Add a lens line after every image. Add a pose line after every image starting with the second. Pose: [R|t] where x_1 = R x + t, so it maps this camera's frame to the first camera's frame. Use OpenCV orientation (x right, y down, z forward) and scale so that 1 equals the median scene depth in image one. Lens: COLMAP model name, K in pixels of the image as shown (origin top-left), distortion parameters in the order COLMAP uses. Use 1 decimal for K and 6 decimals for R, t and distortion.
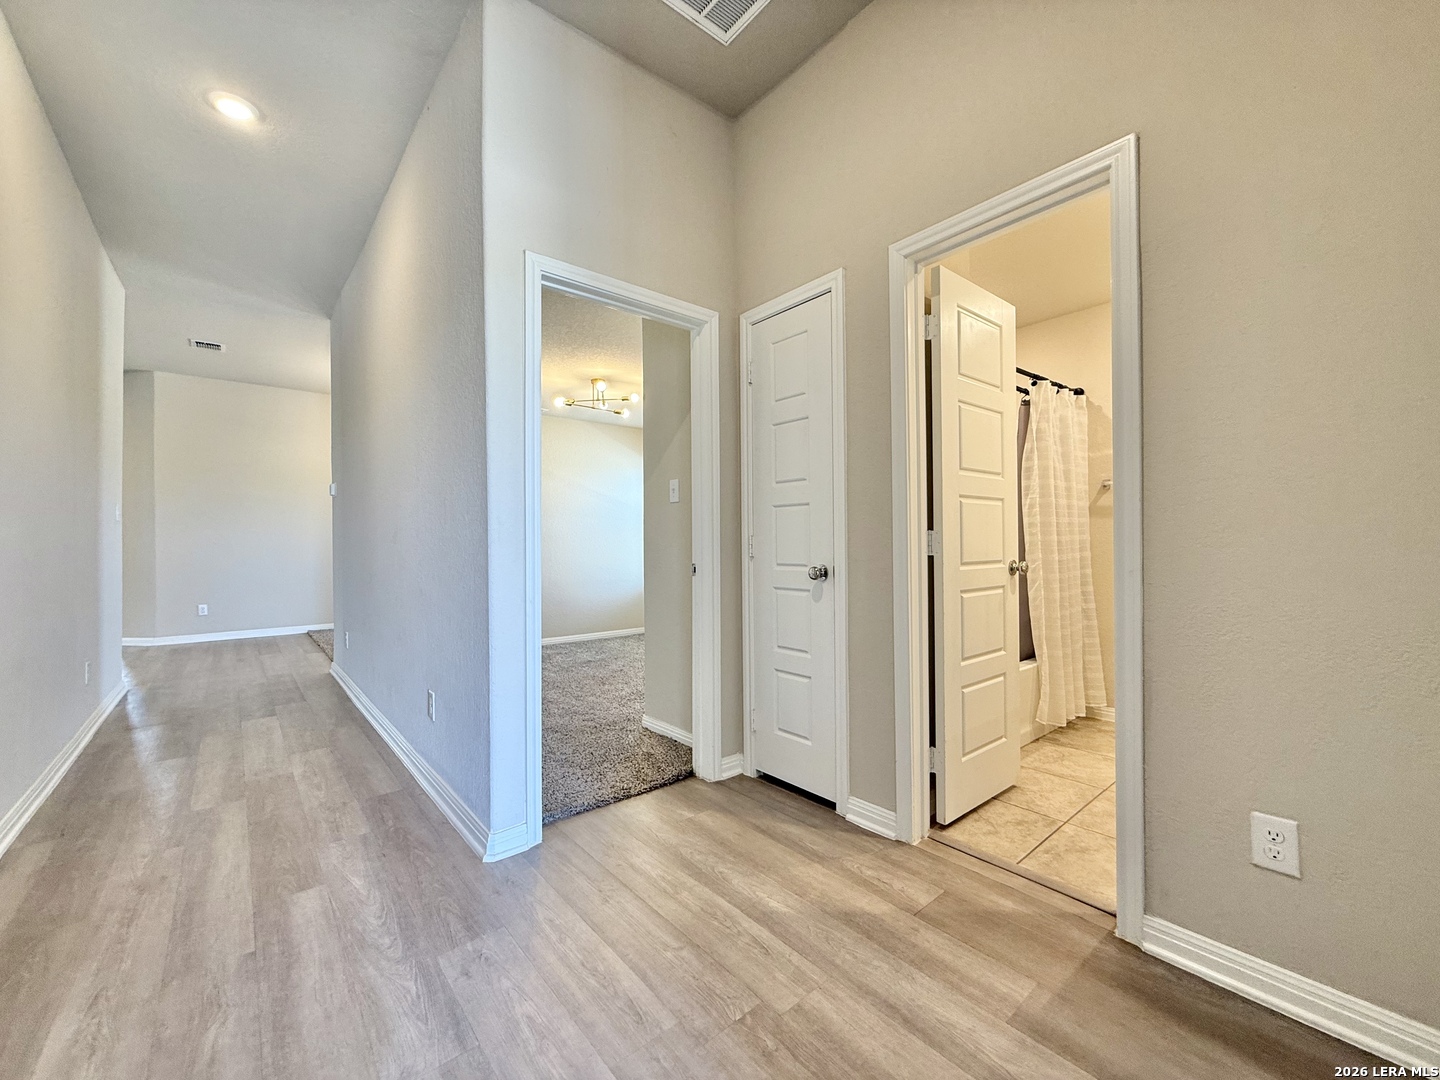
lens RADIAL K [[576.8, 0, 716.9], [0, 576.8, 537.7], [0, 0, 1]] dist [0.001624, -0.000018]
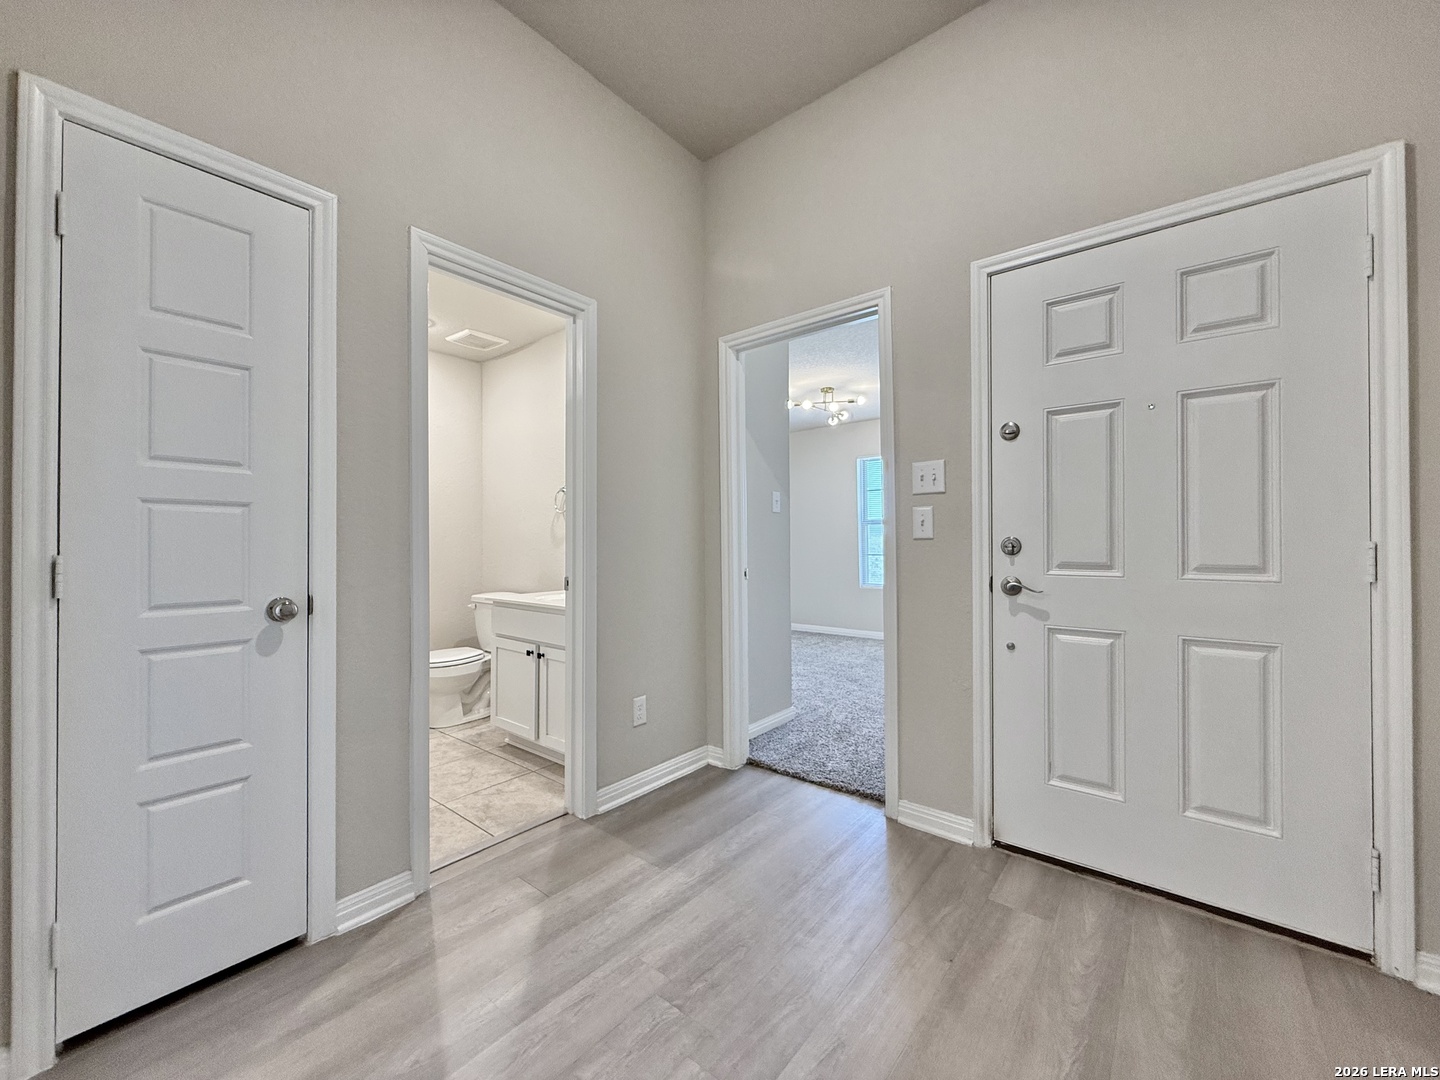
lens RADIAL K [[576.8, 0, 716.9], [0, 576.8, 537.7], [0, 0, 1]] dist [0.001624, -0.000018]
pose [[-0.181556, 0.016446, 0.983243, -0.609538], [-0.005382, 0.999829, -0.017718, -0.015713], [-0.983366, -0.008509, -0.181436, 0.658265]]
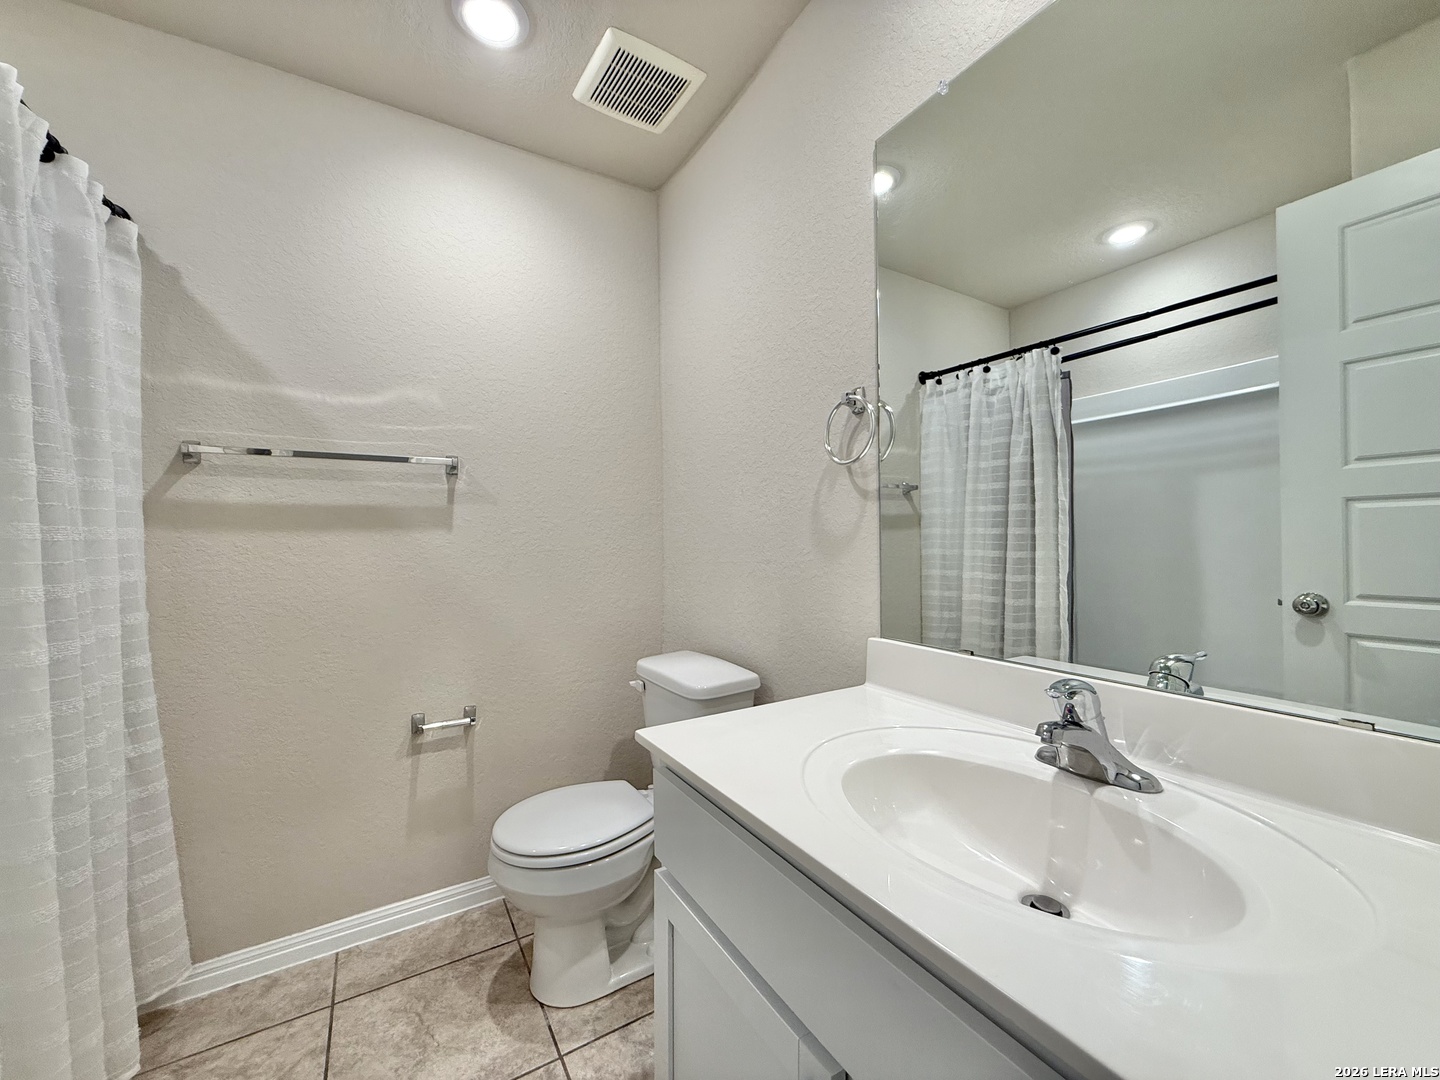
lens RADIAL K [[576.8, 0, 716.9], [0, 576.8, 537.7], [0, 0, 1]] dist [0.001624, -0.000018]
pose [[0.161450, 0.012023, 0.986808, 0.475785], [0.002019, 0.999920, -0.012513, -0.033157], [-0.986879, 0.004013, 0.161412, 0.828049]]
